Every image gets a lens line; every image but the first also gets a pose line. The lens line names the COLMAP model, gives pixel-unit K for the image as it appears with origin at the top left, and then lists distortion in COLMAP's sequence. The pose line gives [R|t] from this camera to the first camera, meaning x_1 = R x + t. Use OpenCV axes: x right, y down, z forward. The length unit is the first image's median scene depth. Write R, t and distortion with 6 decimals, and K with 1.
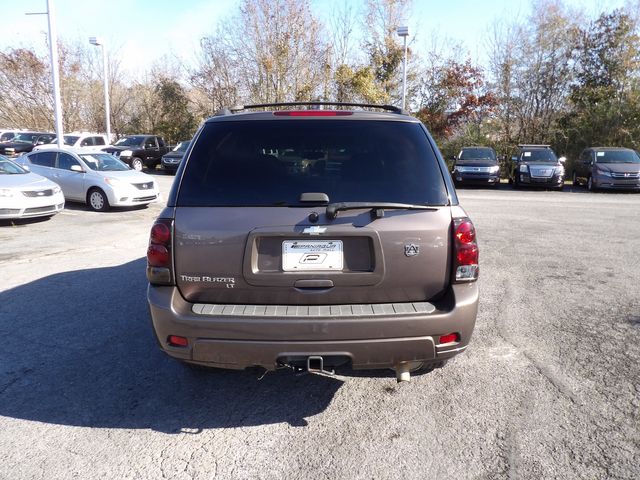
lens RADIAL K [[455.6, 0, 322.9], [0, 455.6, 233.7], [0, 0, 1]] dist [-0.017883, 0.024642]
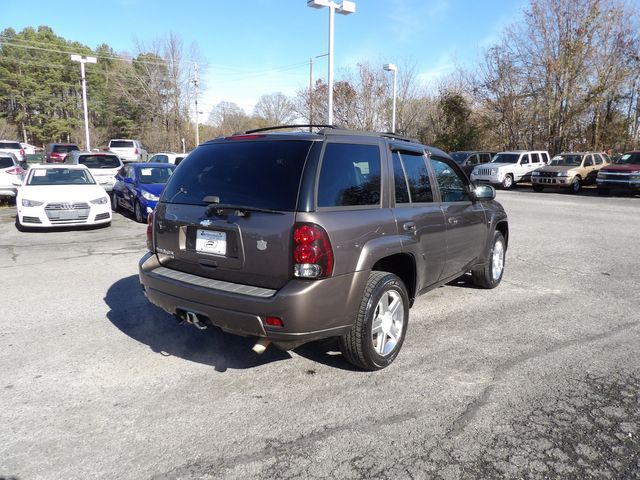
lens RADIAL K [[455.6, 0, 325.2], [0, 455.6, 234.5], [0, 0, 1]] dist [-0.017883, 0.024642]
pose [[0.797129, 0.081786, -0.598244, 0.091203], [-0.094794, 0.995449, 0.009781, -0.001717], [0.596322, 0.048913, 0.801254, 0.009434]]
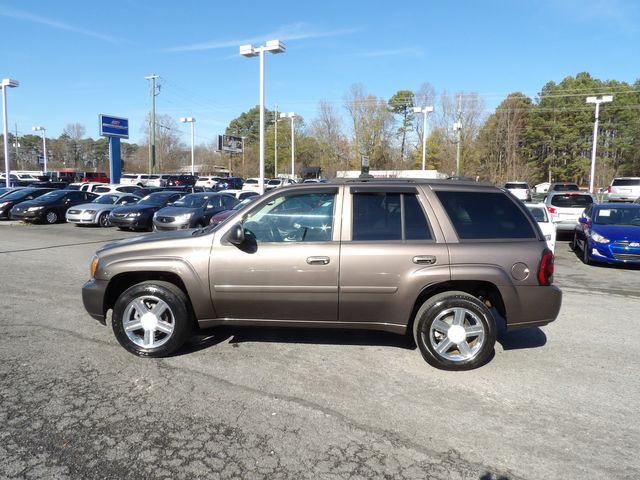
lens RADIAL K [[455.6, 0, 324.2], [0, 455.6, 236.3], [0, 0, 1]] dist [-0.017883, 0.024642]
pose [[-0.120314, 0.071813, -0.990135, 0.134224], [-0.189297, 0.977420, 0.093893, -0.010533], [0.974521, 0.198727, -0.104004, 0.051660]]
